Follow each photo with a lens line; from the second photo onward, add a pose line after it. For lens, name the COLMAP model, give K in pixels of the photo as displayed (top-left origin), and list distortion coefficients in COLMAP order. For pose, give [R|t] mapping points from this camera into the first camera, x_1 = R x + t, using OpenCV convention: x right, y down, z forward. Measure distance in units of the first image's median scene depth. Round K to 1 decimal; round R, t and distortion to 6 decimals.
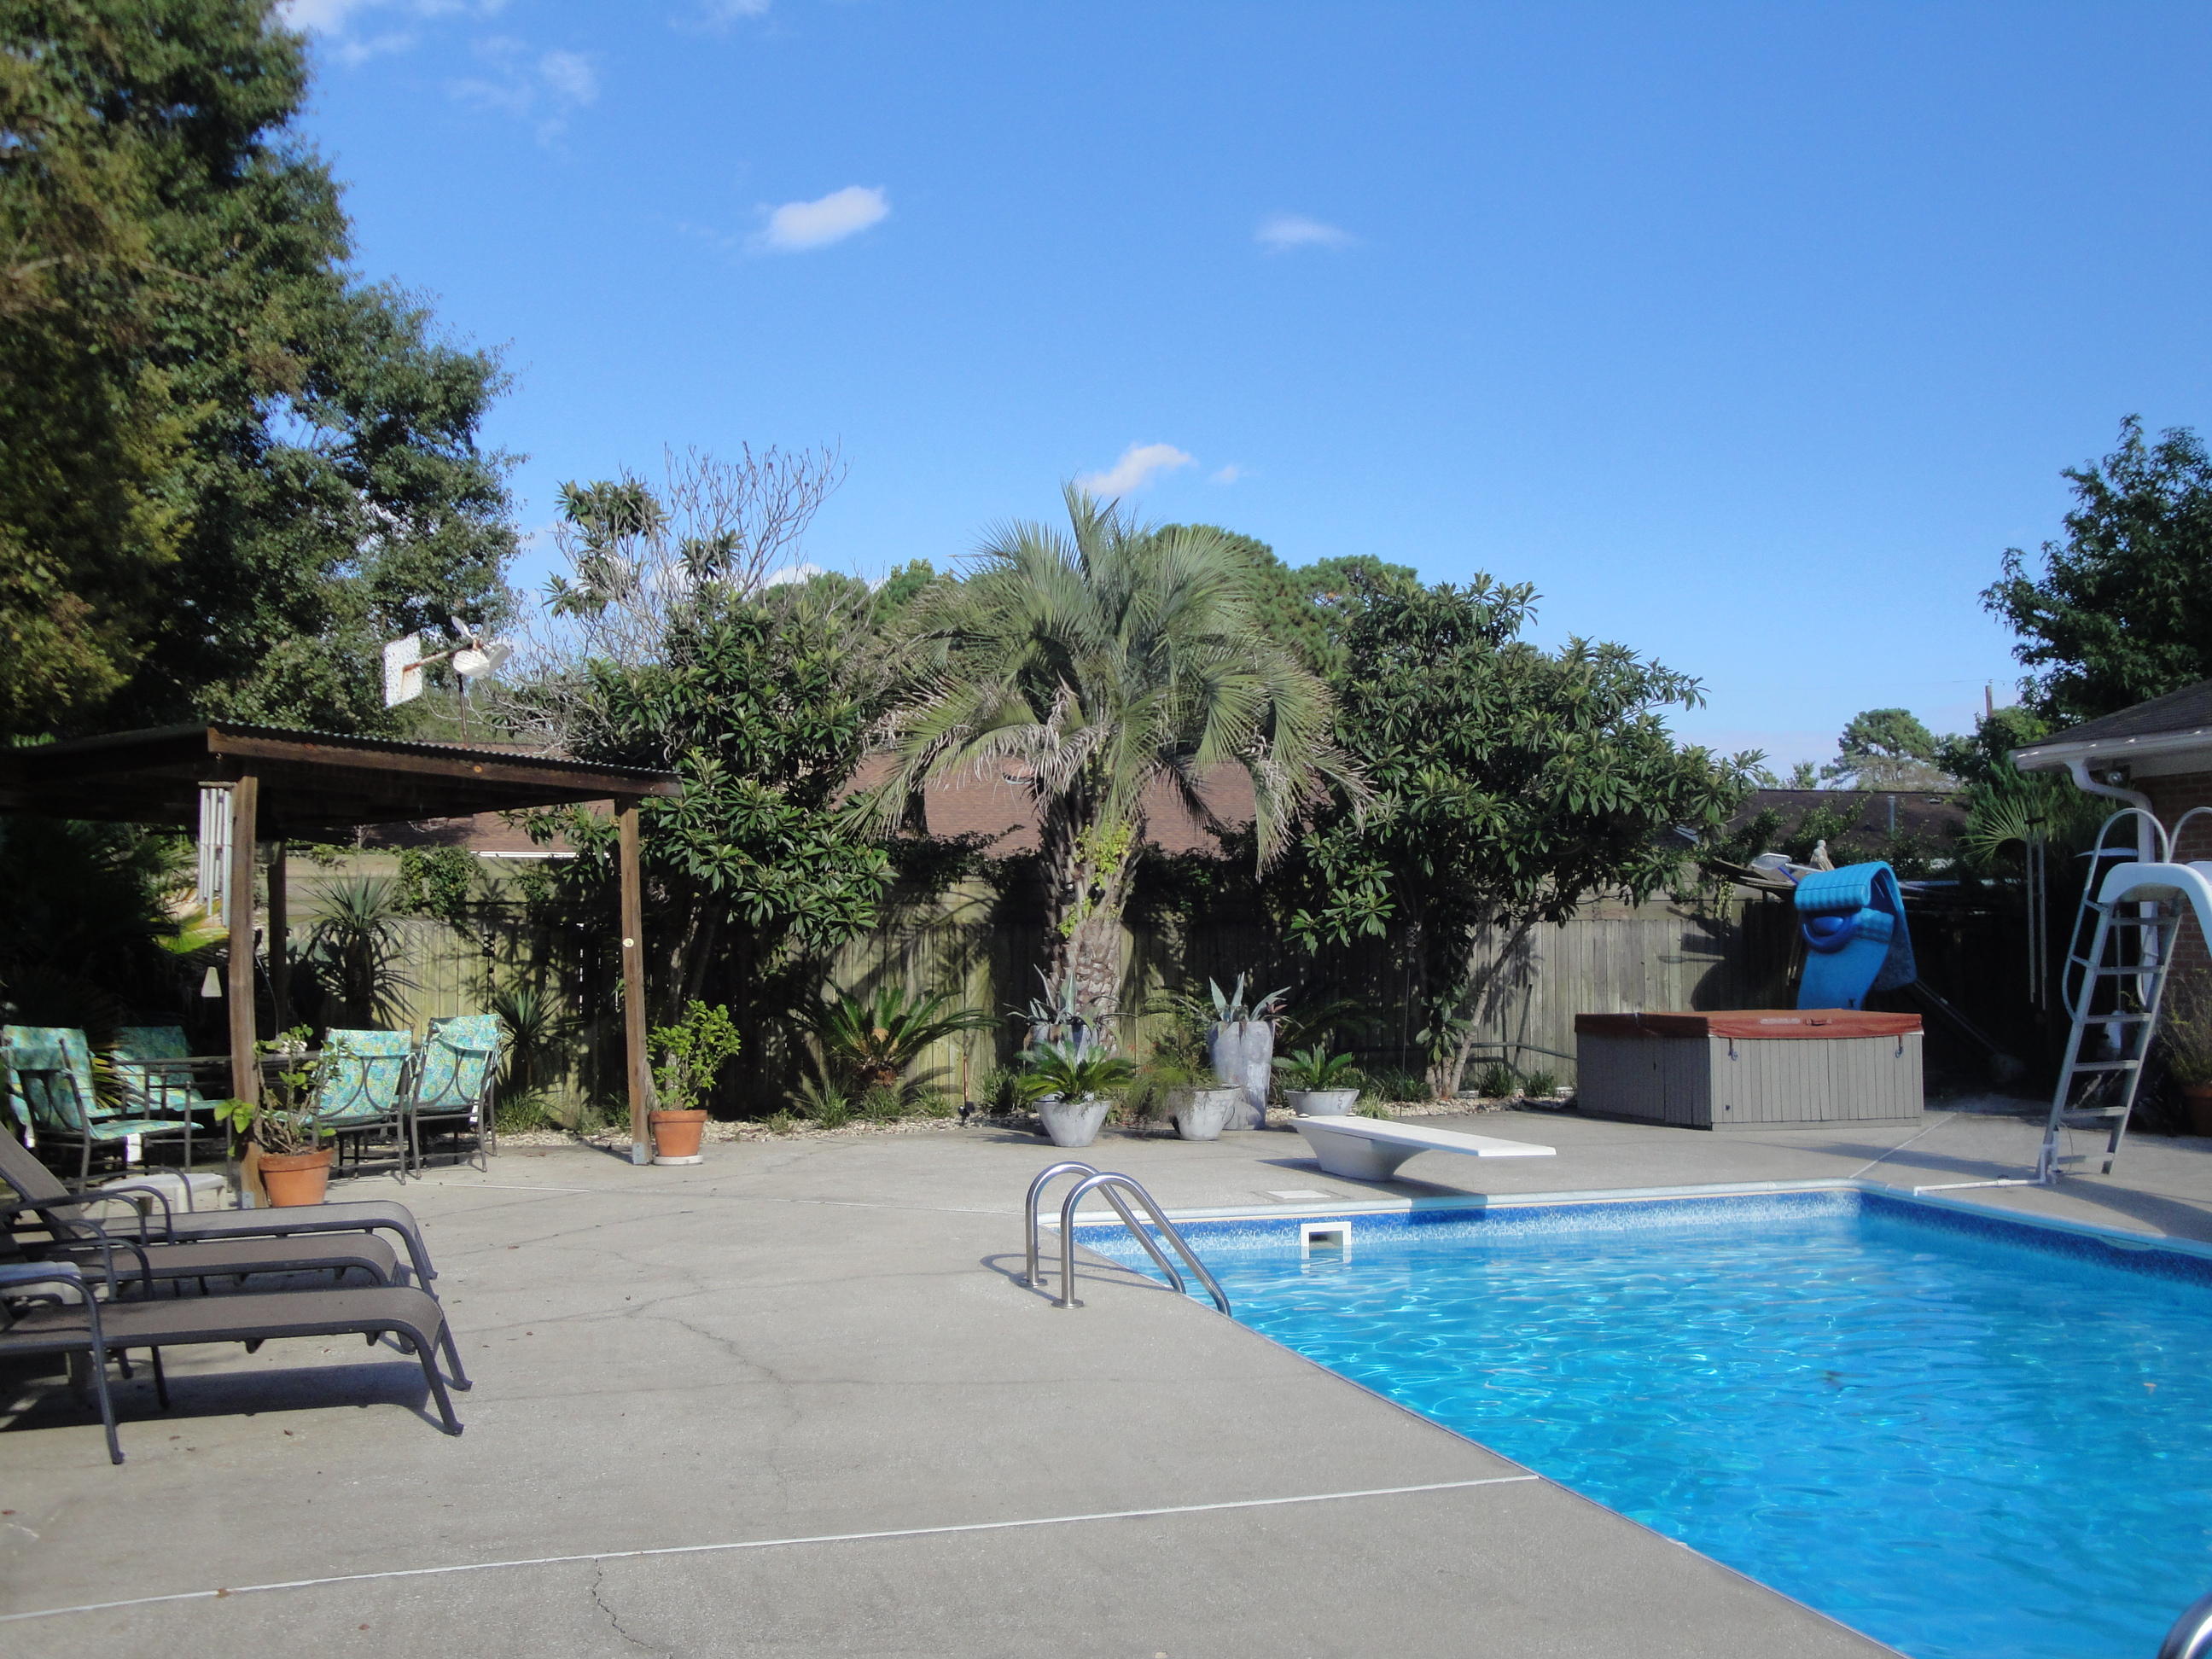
lens RADIAL K [[2002.8, 0, 1106.0], [0, 2002.8, 829.5], [0, 0, 1]] dist [0.003430, 0.006473]
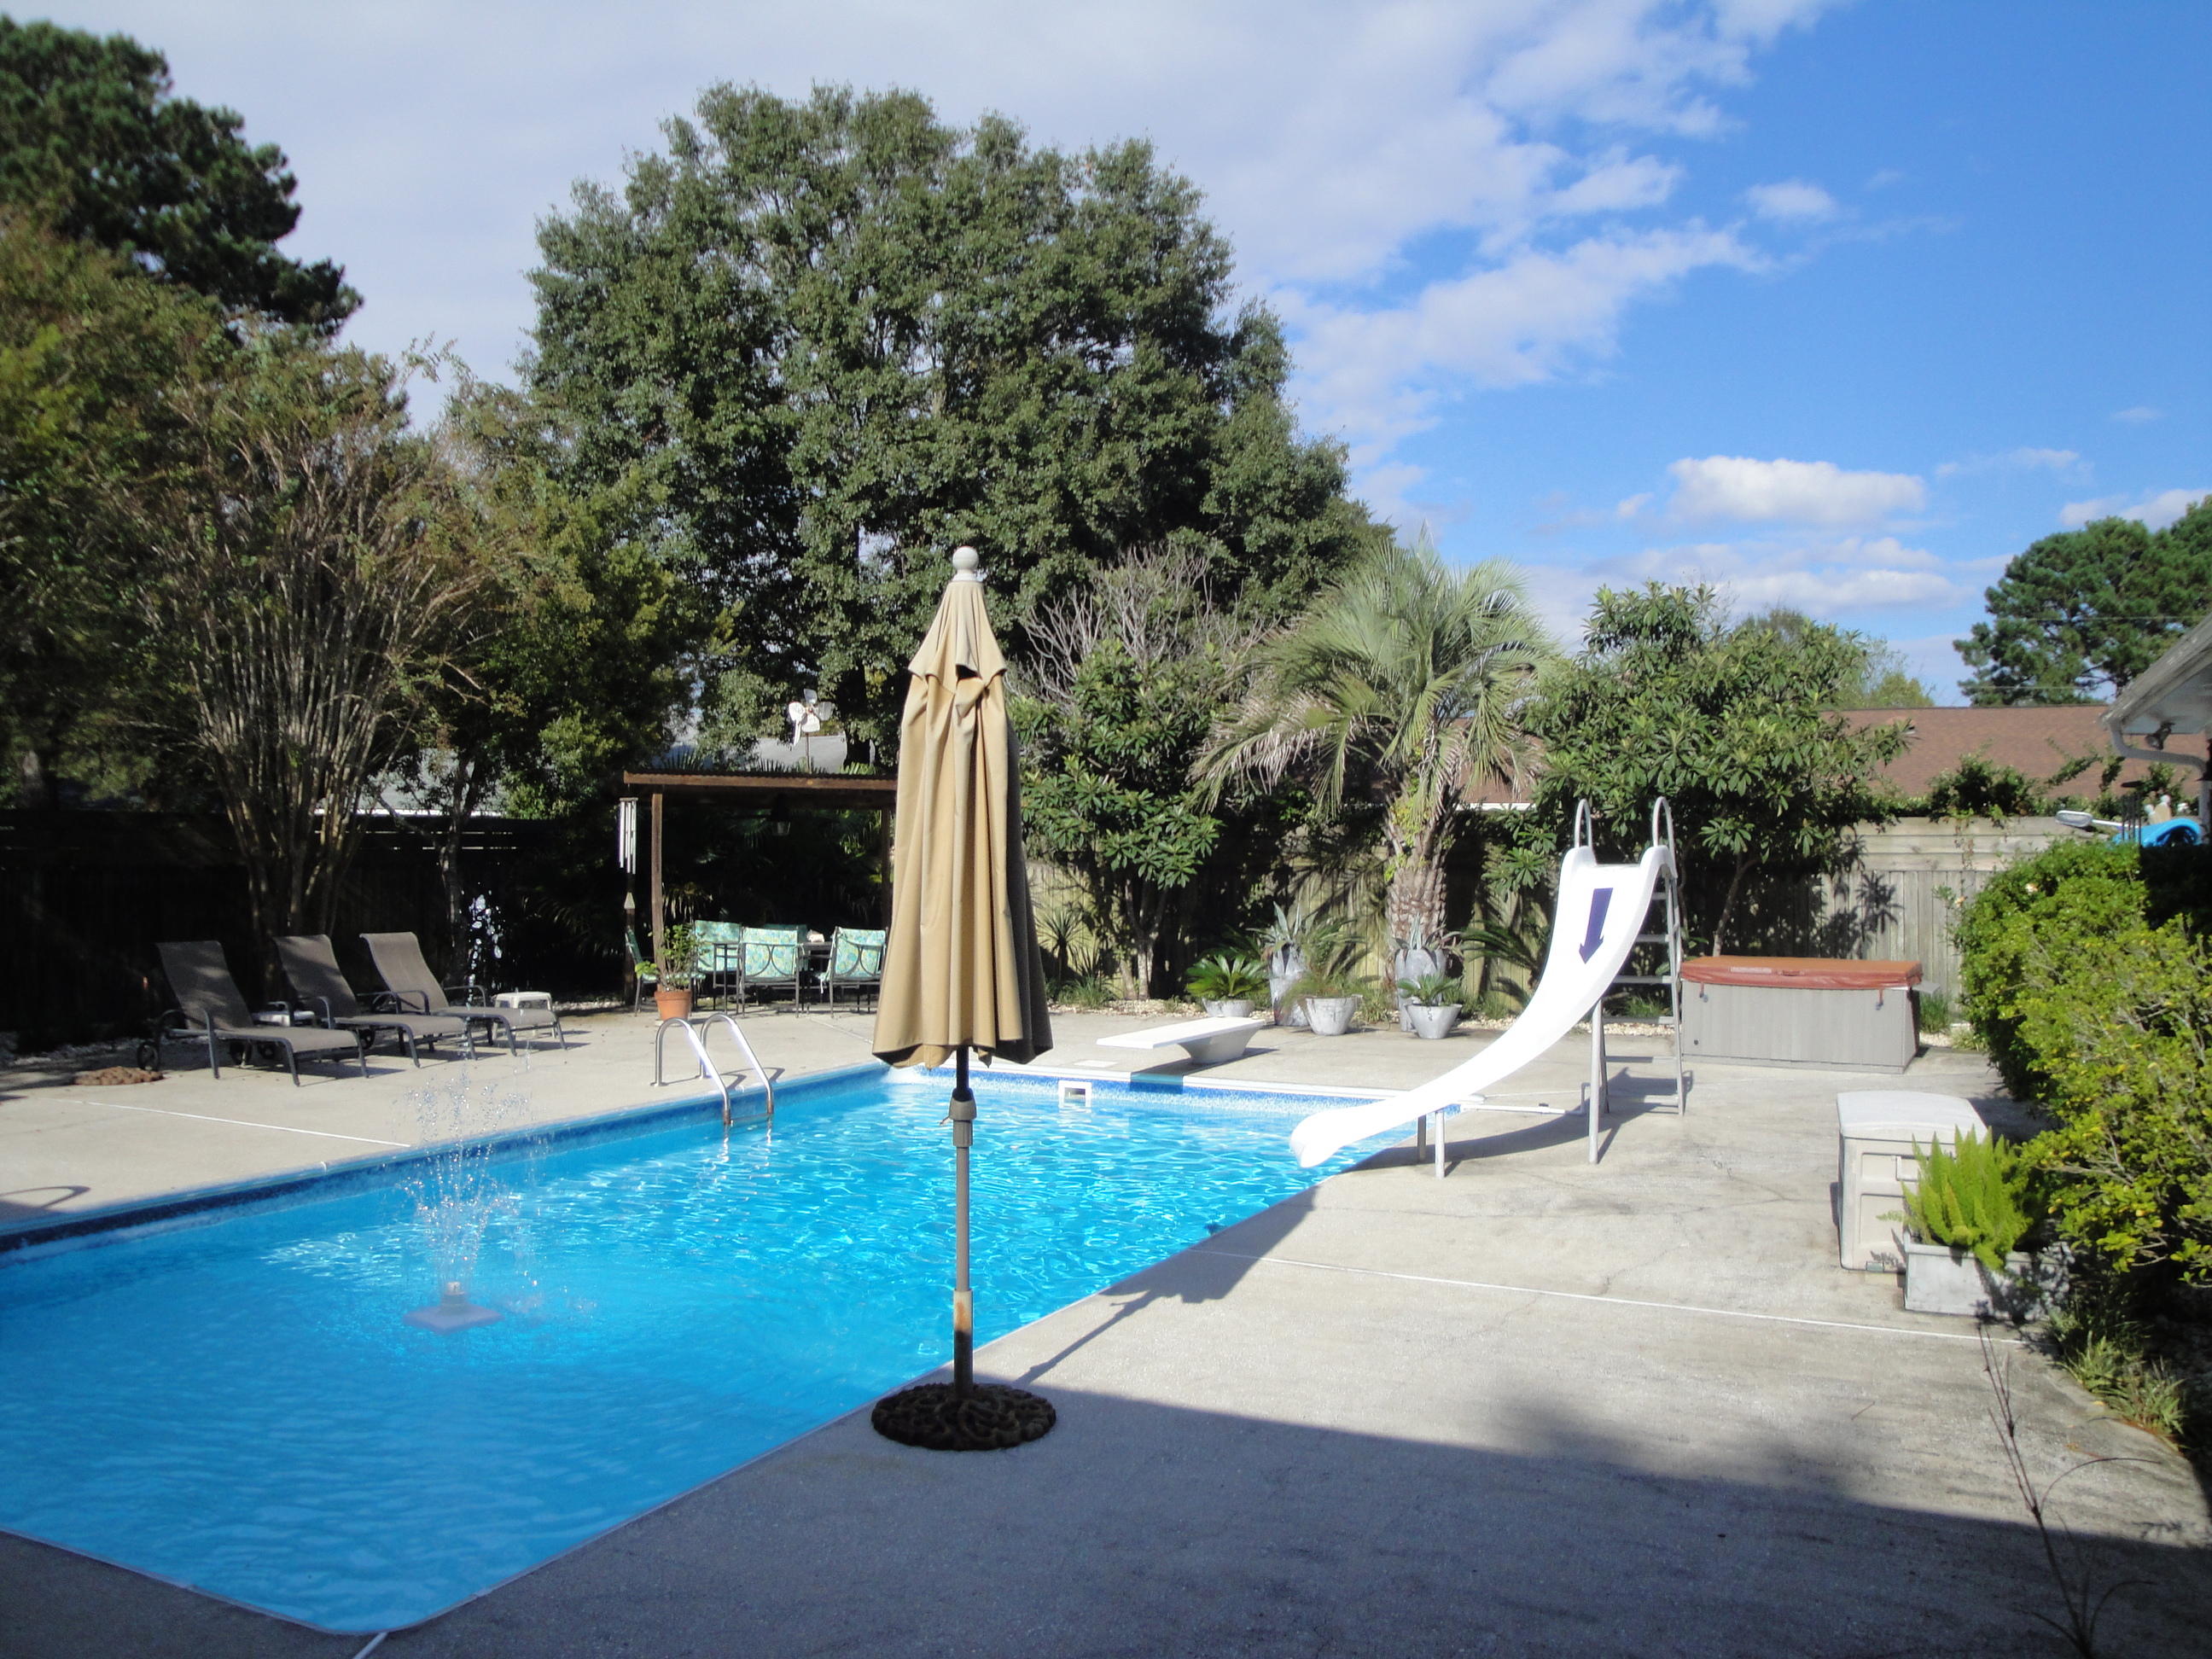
lens RADIAL K [[1785.9, 0, 1106.0], [0, 1785.9, 829.5], [0, 0, 1]] dist [-0.001470, -0.001011]
pose [[0.707462, -0.005573, -0.706730, 0.664811], [0.031409, 0.999229, 0.023561, -0.012602], [0.706053, -0.038866, 0.707091, 0.057162]]
